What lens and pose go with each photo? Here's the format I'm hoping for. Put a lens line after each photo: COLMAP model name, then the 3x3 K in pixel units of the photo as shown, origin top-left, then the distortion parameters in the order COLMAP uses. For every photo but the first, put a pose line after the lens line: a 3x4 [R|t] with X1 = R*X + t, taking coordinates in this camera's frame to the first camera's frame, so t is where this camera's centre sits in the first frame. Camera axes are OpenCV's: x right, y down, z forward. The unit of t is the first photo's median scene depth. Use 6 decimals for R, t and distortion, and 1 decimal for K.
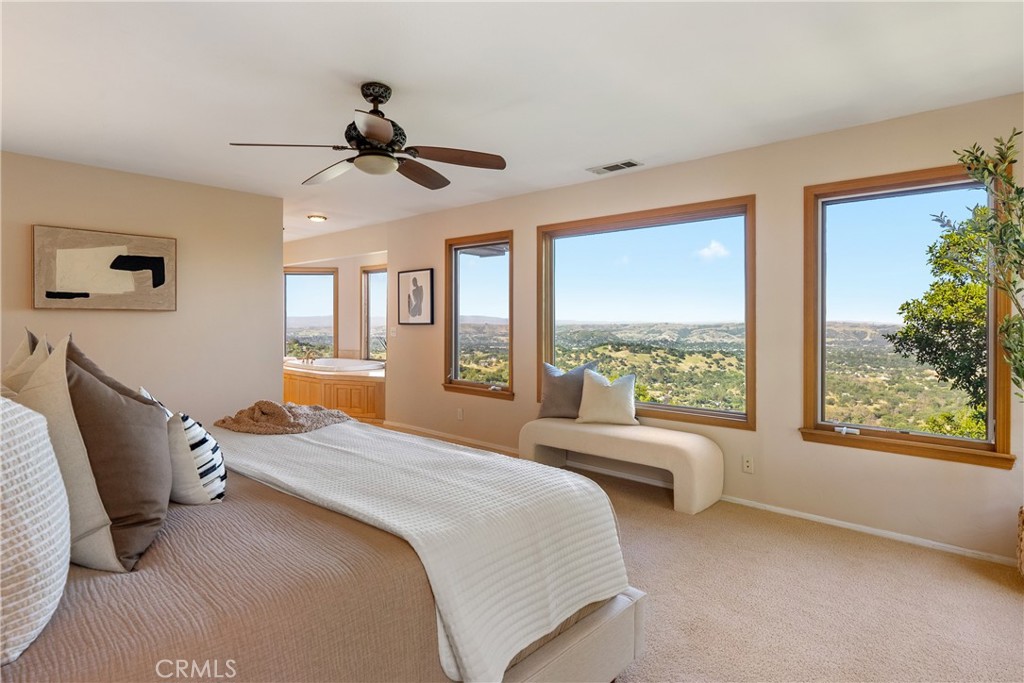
lens RADIAL K [[550.3, 0, 514.4], [0, 550.3, 318.5], [0, 0, 1]] dist [-0.000803, 0.000544]
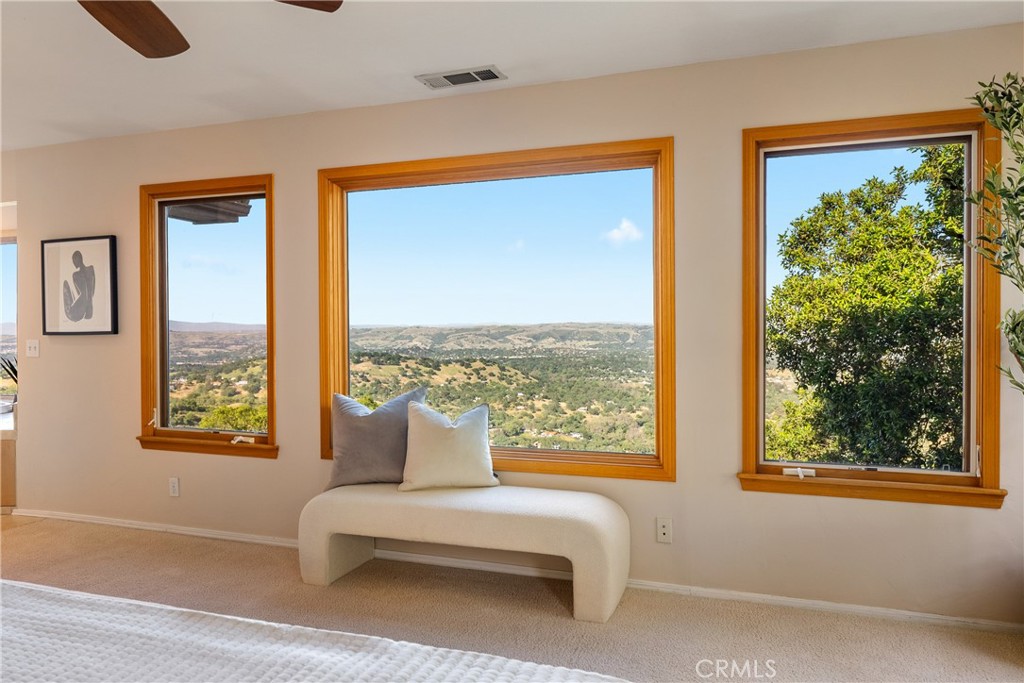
lens RADIAL K [[698.7, 0, 513.2], [0, 698.7, 323.6], [0, 0, 1]] dist [-0.000351, 0.000023]
pose [[0.918889, -0.010844, 0.394368, -0.066947], [0.009566, 0.999941, 0.005208, 0.000646], [-0.394401, -0.001013, 0.918938, 0.206930]]
